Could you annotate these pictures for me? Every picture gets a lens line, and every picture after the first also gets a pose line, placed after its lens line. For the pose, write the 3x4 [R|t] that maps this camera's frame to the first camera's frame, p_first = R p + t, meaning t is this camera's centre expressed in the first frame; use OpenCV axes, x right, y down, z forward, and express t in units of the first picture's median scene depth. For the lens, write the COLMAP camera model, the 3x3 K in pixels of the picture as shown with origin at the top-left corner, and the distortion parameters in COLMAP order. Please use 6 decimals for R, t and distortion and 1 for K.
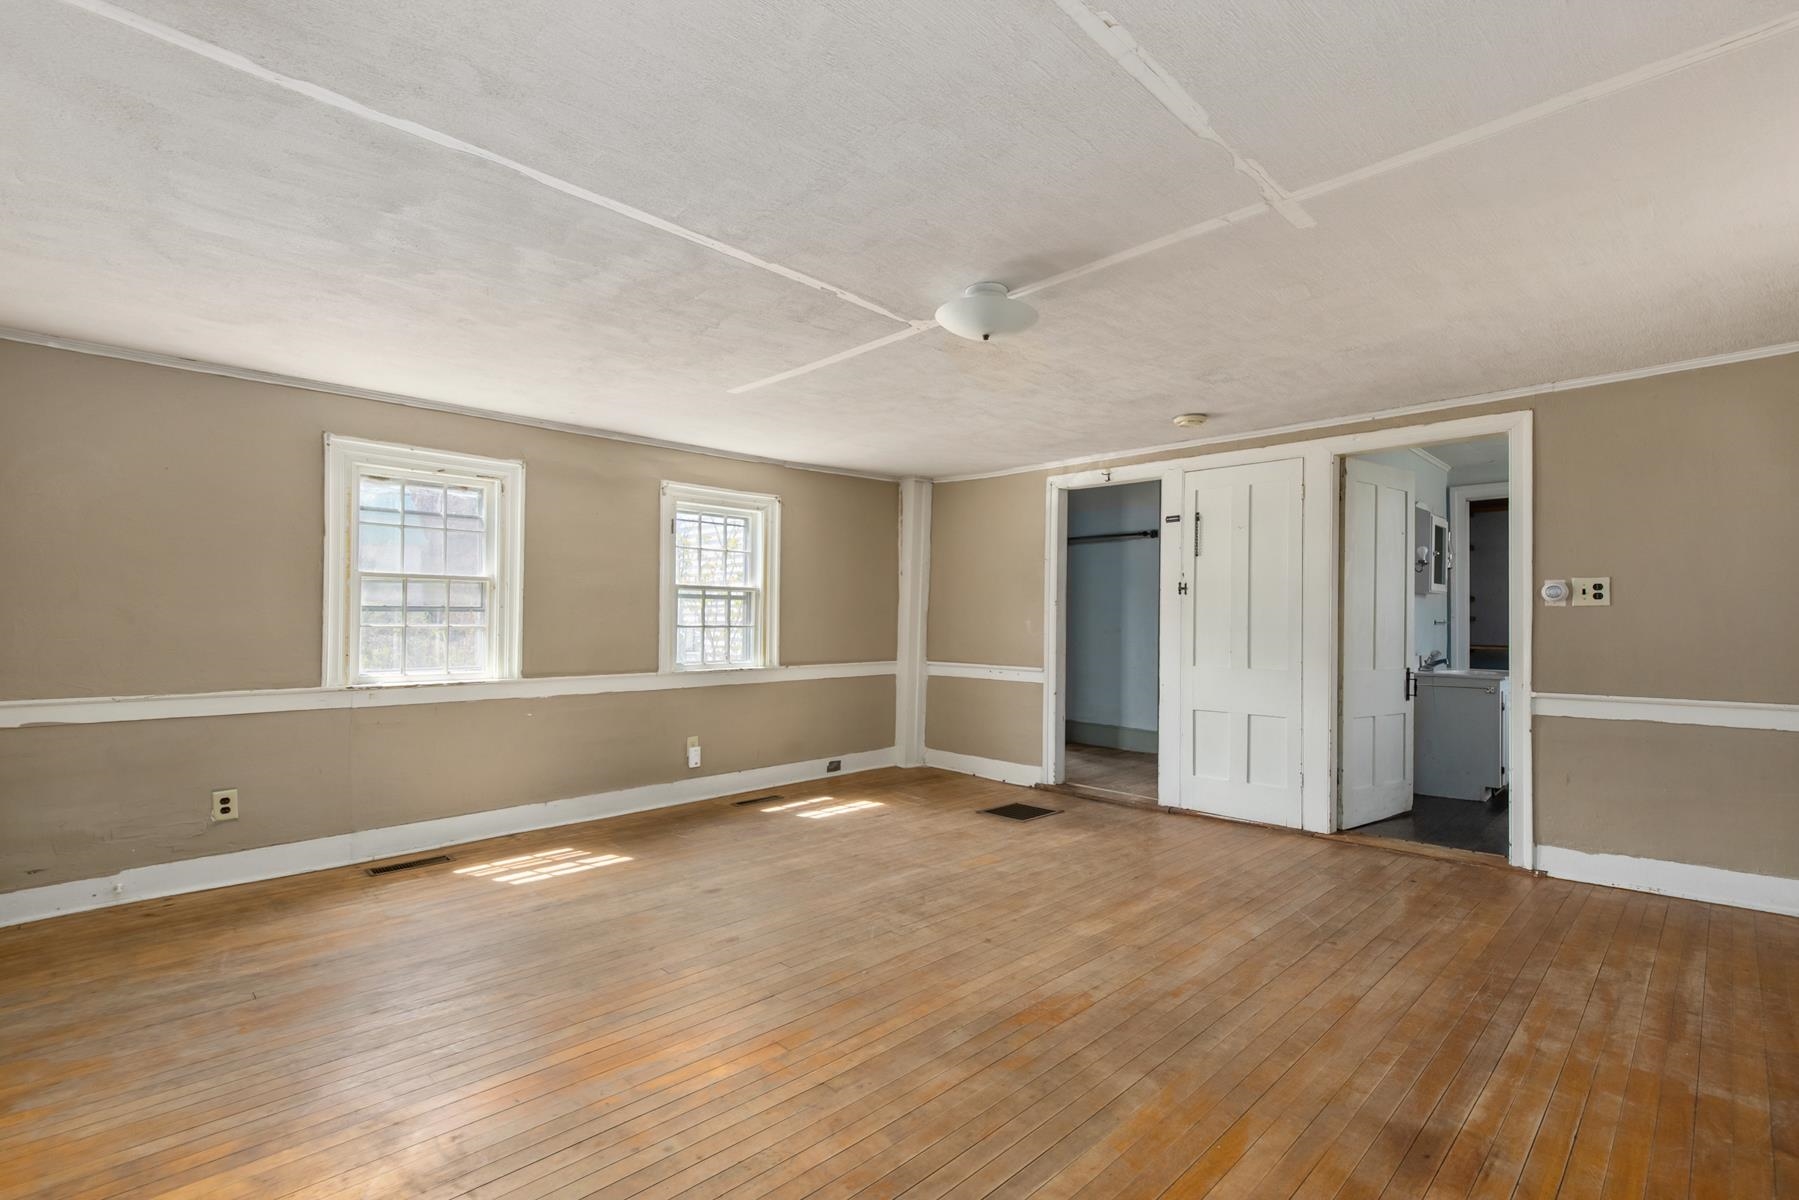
lens RADIAL K [[815.8, 0, 894.7], [0, 815.8, 615.6], [0, 0, 1]] dist [0.012518, -0.000106]
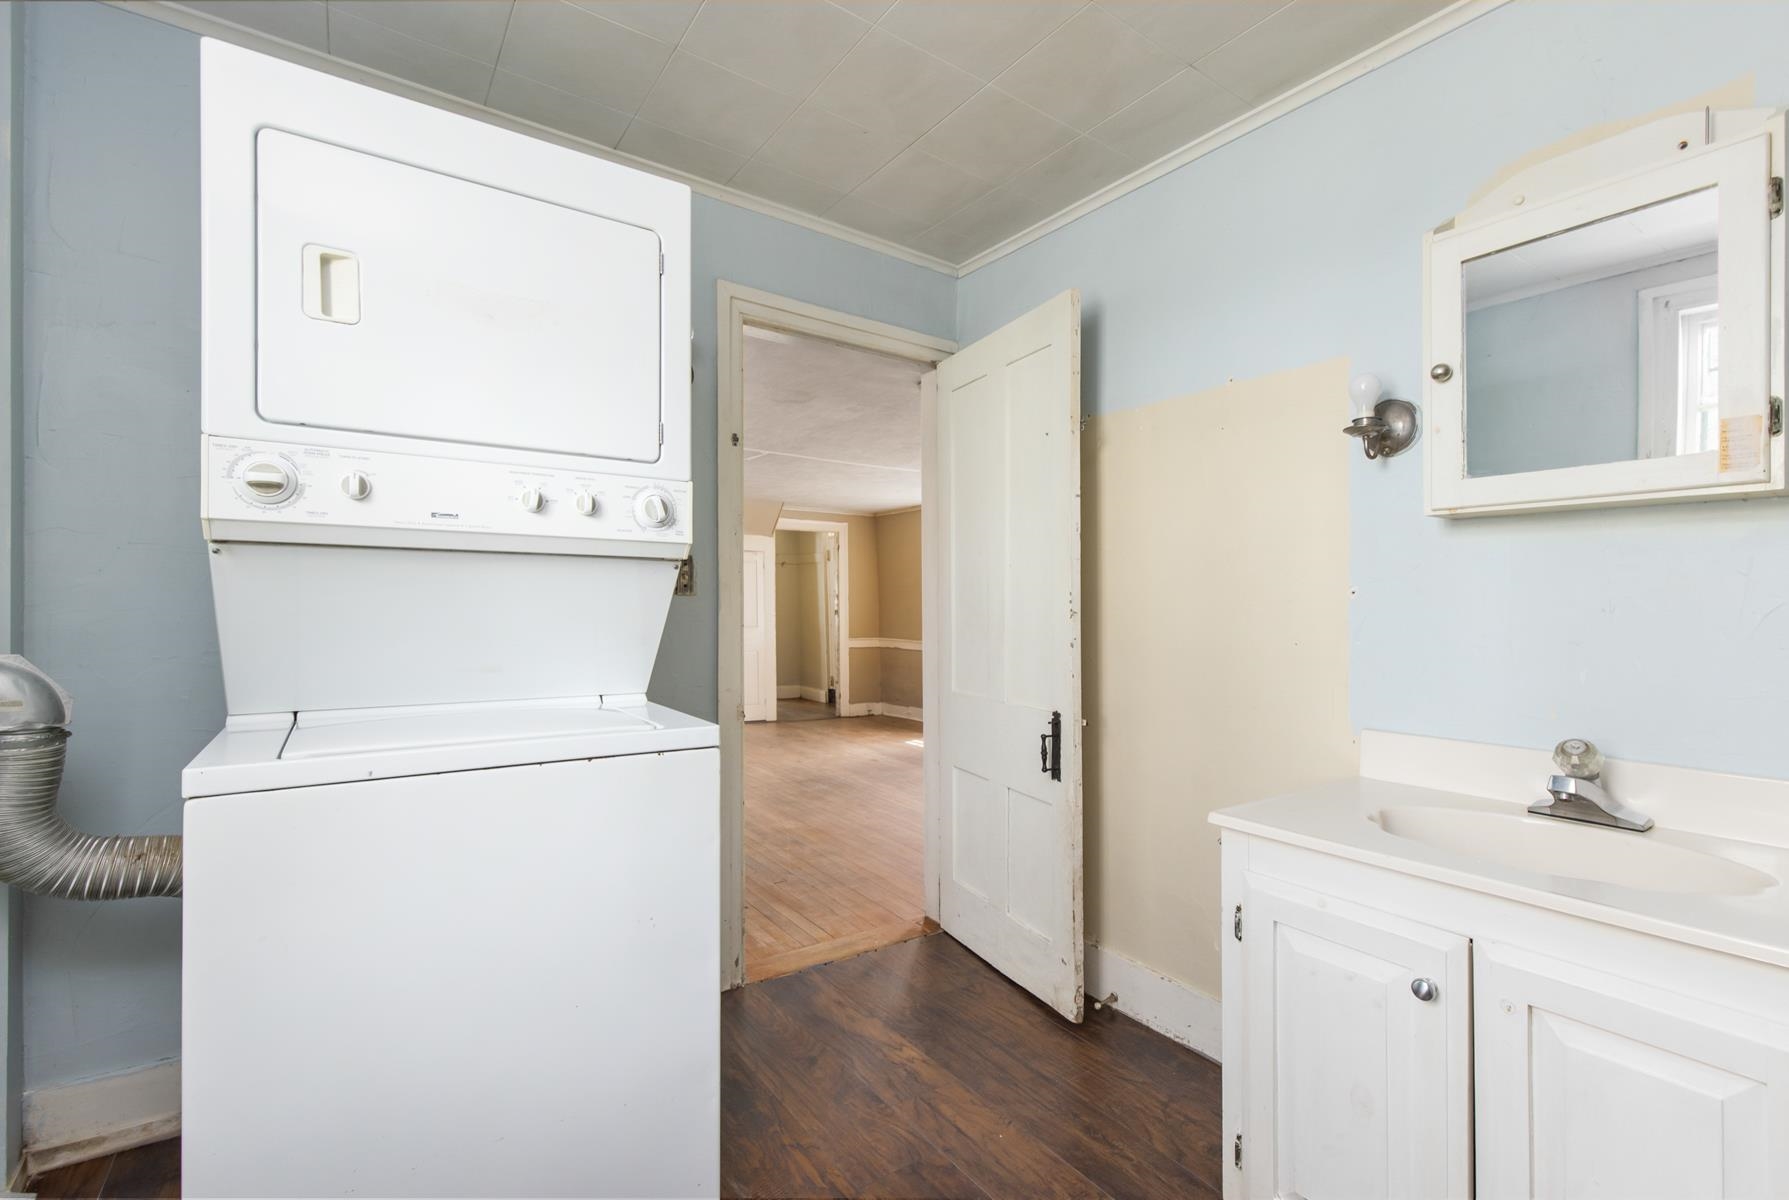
lens RADIAL K [[816.3, 0, 896.3], [0, 816.3, 606.7], [0, 0, 1]] dist [-0.001818, -0.000106]
pose [[-0.183491, -0.014325, -0.982917, 1.411351], [-0.020274, 0.999736, -0.010786, 0.017836], [0.982812, 0.017948, -0.183733, 1.277231]]
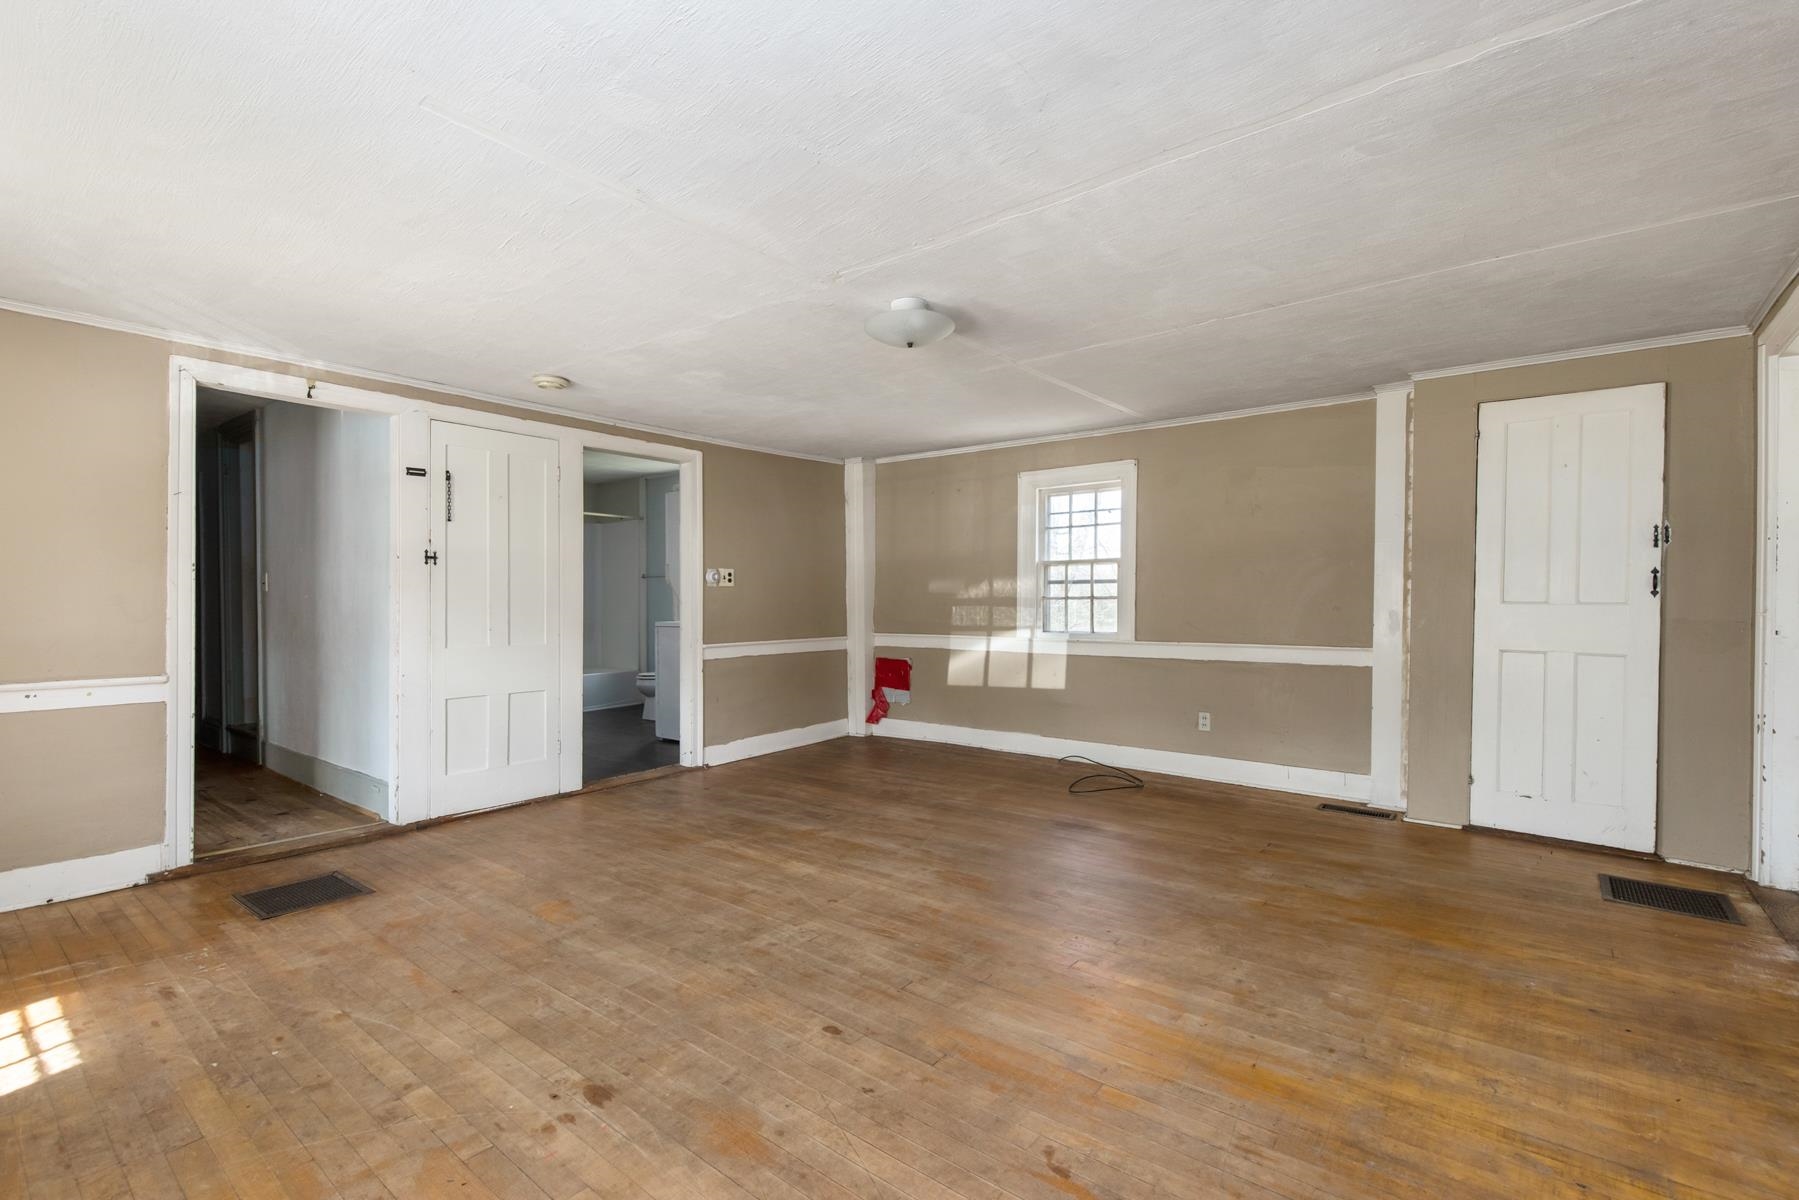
lens RADIAL K [[815.8, 0, 931.5], [0, 815.8, 610.8], [0, 0, 1]] dist [0.012518, -0.000106]
pose [[-0.133939, -0.014777, 0.990879, -0.731284], [-0.003430, 0.999890, 0.014448, 0.009997], [-0.990984, -0.001464, -0.133975, 0.799413]]
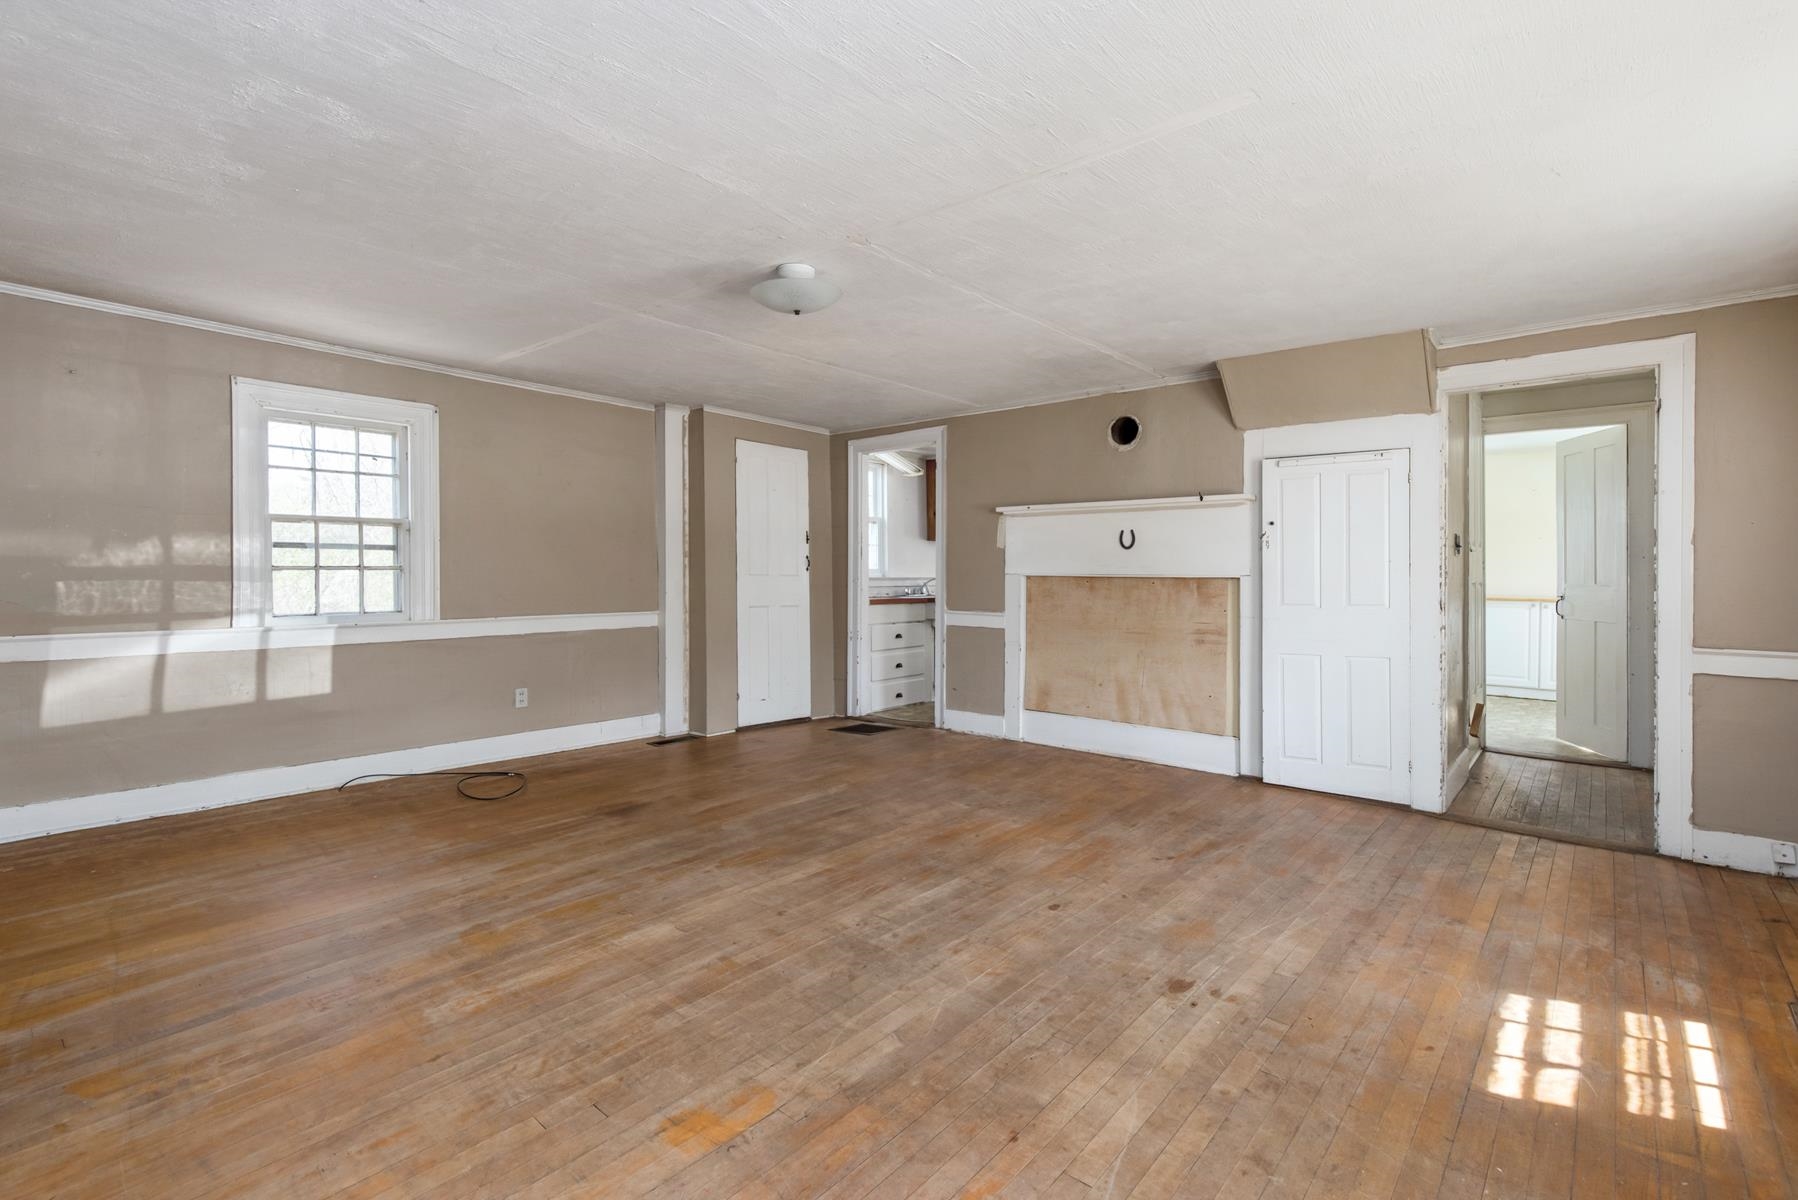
lens RADIAL K [[815.4, 0, 894.9], [0, 815.4, 583.3], [0, 0, 1]] dist [0.012518, -0.000106]
pose [[-0.996448, -0.004761, -0.084079, 0.051024], [-0.005409, 0.999957, 0.007474, 0.015659], [0.084040, 0.007902, -0.996431, 1.513235]]
